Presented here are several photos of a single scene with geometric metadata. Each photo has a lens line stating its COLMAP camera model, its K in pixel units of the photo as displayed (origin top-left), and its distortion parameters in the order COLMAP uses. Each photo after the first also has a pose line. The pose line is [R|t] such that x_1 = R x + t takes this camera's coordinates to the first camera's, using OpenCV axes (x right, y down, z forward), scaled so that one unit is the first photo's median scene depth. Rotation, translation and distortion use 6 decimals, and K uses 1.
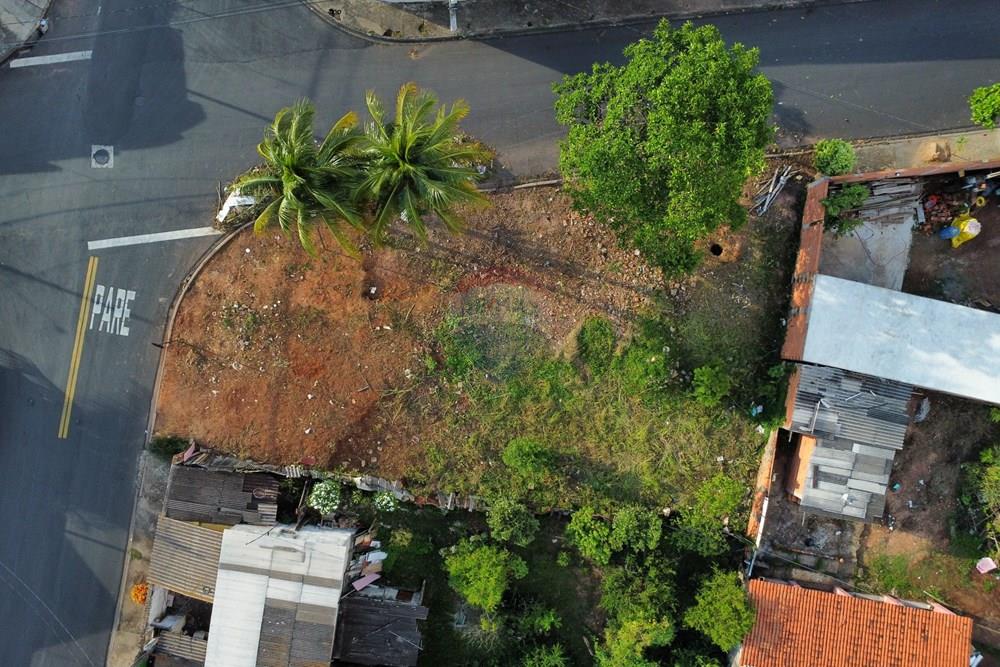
lens RADIAL K [[729.7, 0, 497.7], [0, 729.7, 335.1], [0, 0, 1]] dist [-0.036111, 0.001621]
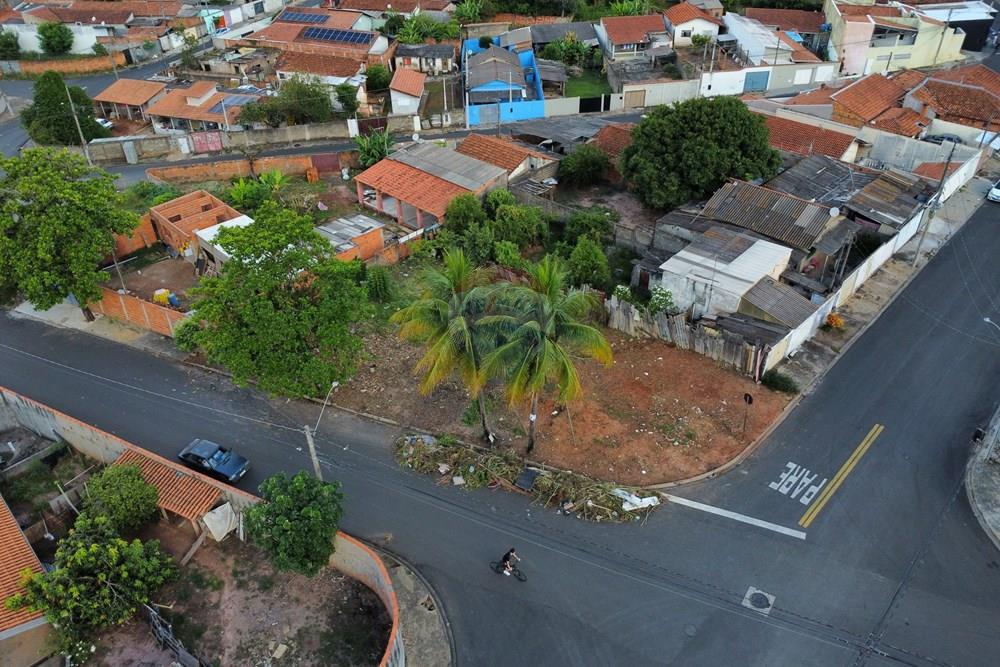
lens RADIAL K [[729.7, 0, 497.7], [0, 729.7, 335.1], [0, 0, 1]] dist [-0.036111, 0.001621]
pose [[-0.835220, -0.310895, 0.453599, -0.575059], [0.549585, -0.500517, 0.668909, -0.806295], [0.019073, 0.807977, 0.588905, 0.259088]]
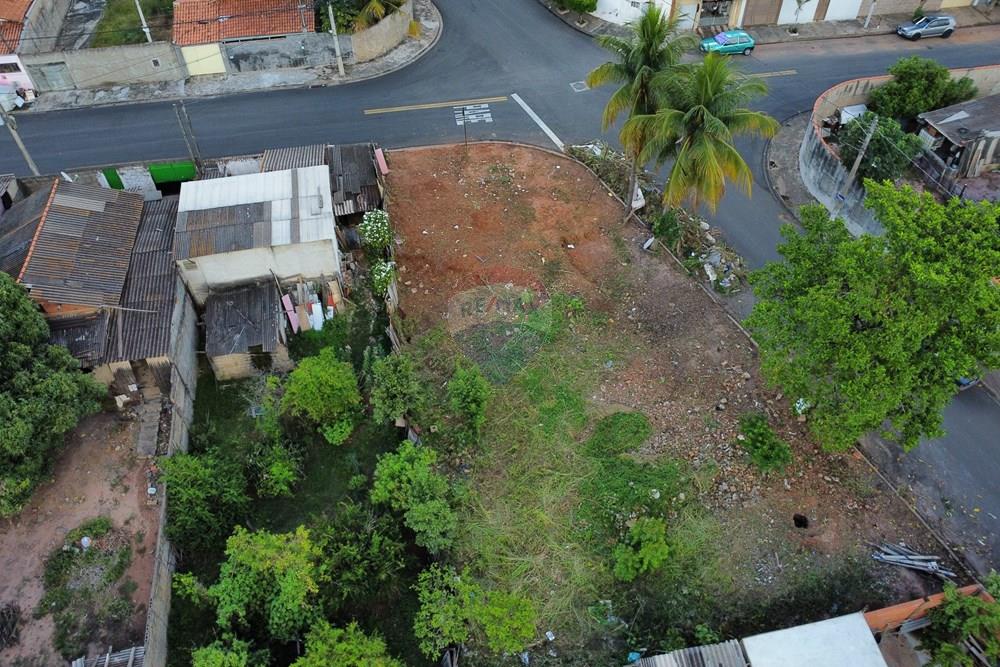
lens RADIAL K [[729.7, 0, 497.7], [0, 729.7, 335.1], [0, 0, 1]] dist [-0.036111, 0.001621]
pose [[0.348176, 0.694306, -0.629851, 0.555593], [-0.937420, 0.254851, -0.237267, 0.326468], [-0.004218, 0.673045, 0.739590, 0.315602]]
